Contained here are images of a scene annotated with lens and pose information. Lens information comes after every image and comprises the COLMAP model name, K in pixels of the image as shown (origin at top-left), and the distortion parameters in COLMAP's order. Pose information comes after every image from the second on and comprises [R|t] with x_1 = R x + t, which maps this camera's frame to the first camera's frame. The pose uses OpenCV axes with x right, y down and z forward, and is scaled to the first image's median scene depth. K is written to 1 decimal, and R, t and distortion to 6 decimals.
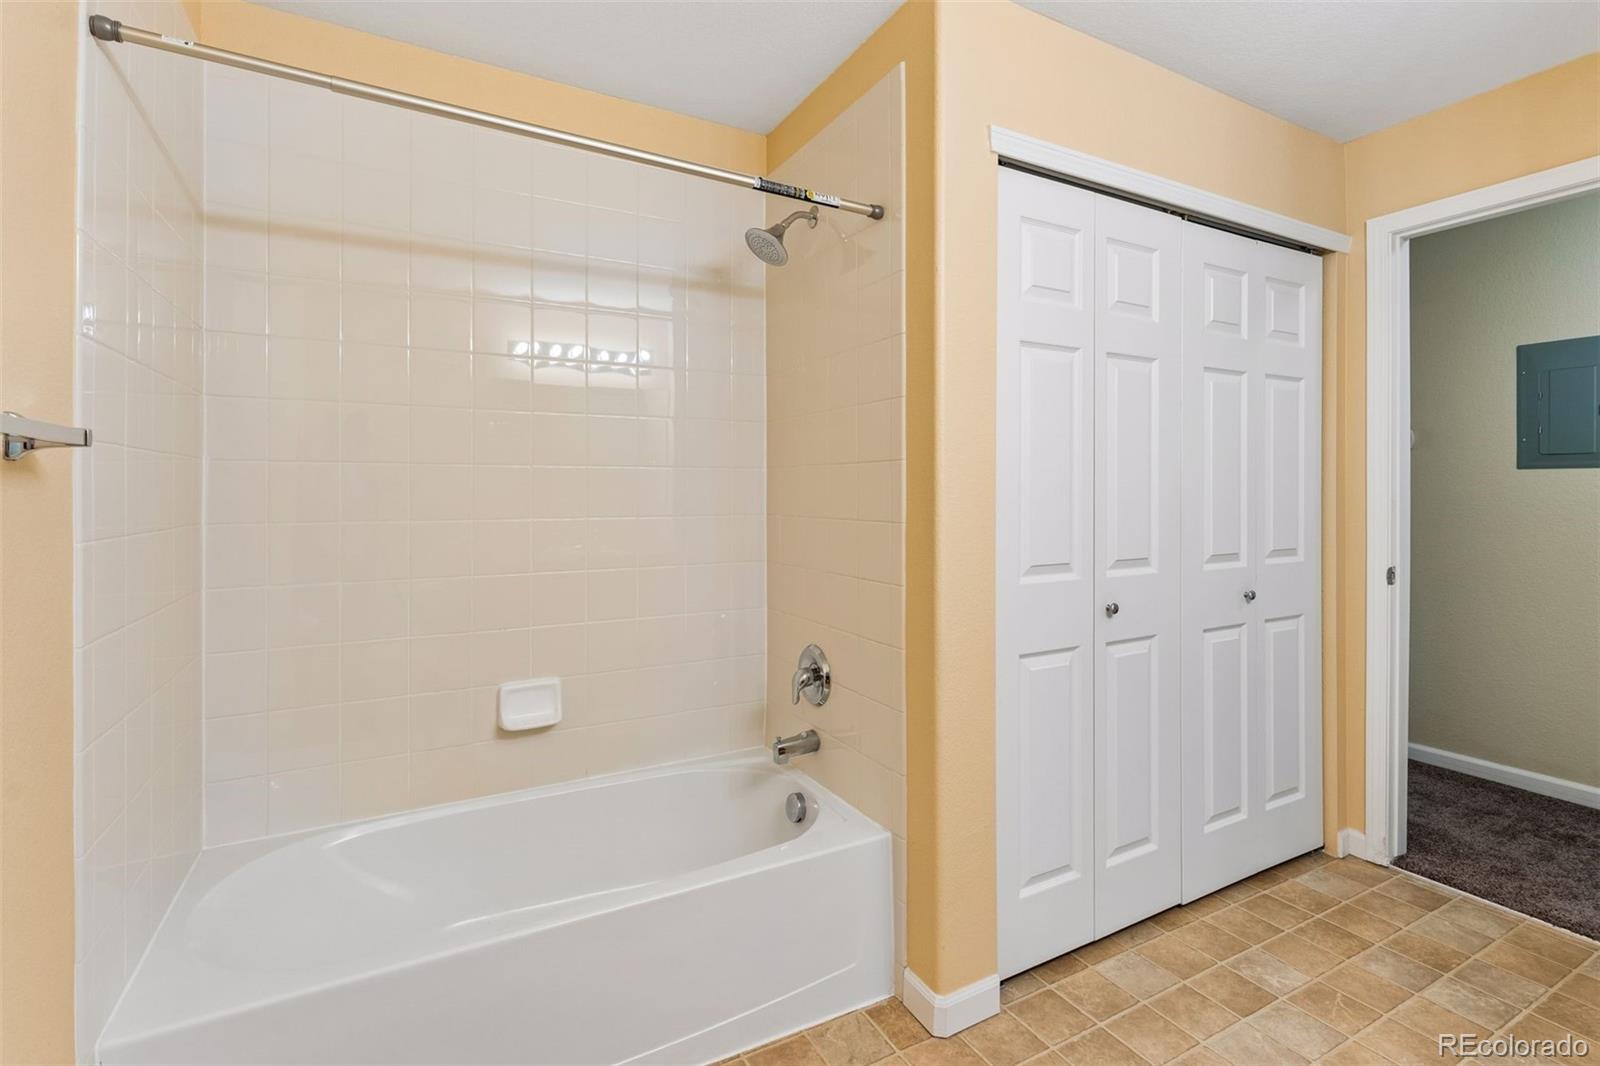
lens RADIAL K [[737.0, 0, 790.4], [0, 737.0, 494.4], [0, 0, 1]] dist [0.001683, 0.000227]
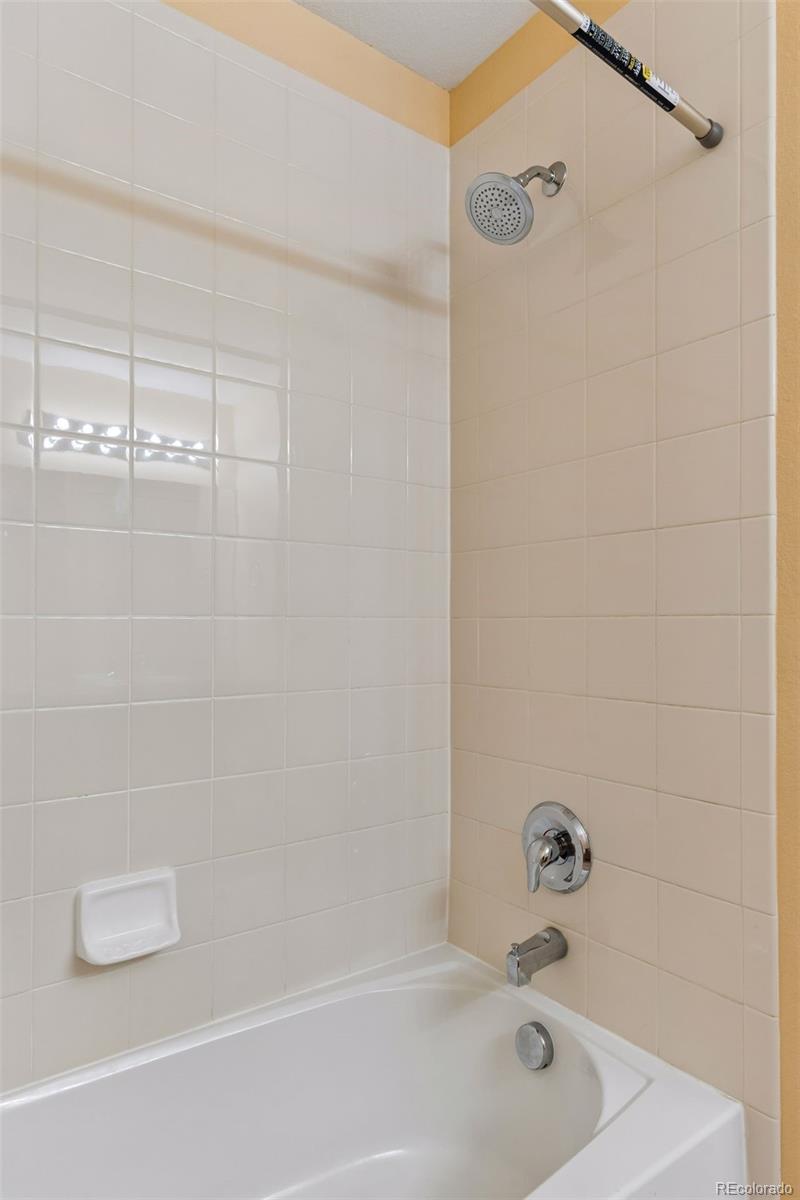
lens RADIAL K [[720.5, 0, 391.6], [0, 720.5, 626.2], [0, 0, 1]] dist [0.005449, 0.000216]
pose [[0.990214, 0.003114, 0.139521, -0.214267], [-0.002928, 0.999995, -0.001536, 0.042142], [-0.139525, 0.001112, 0.990218, 0.361856]]
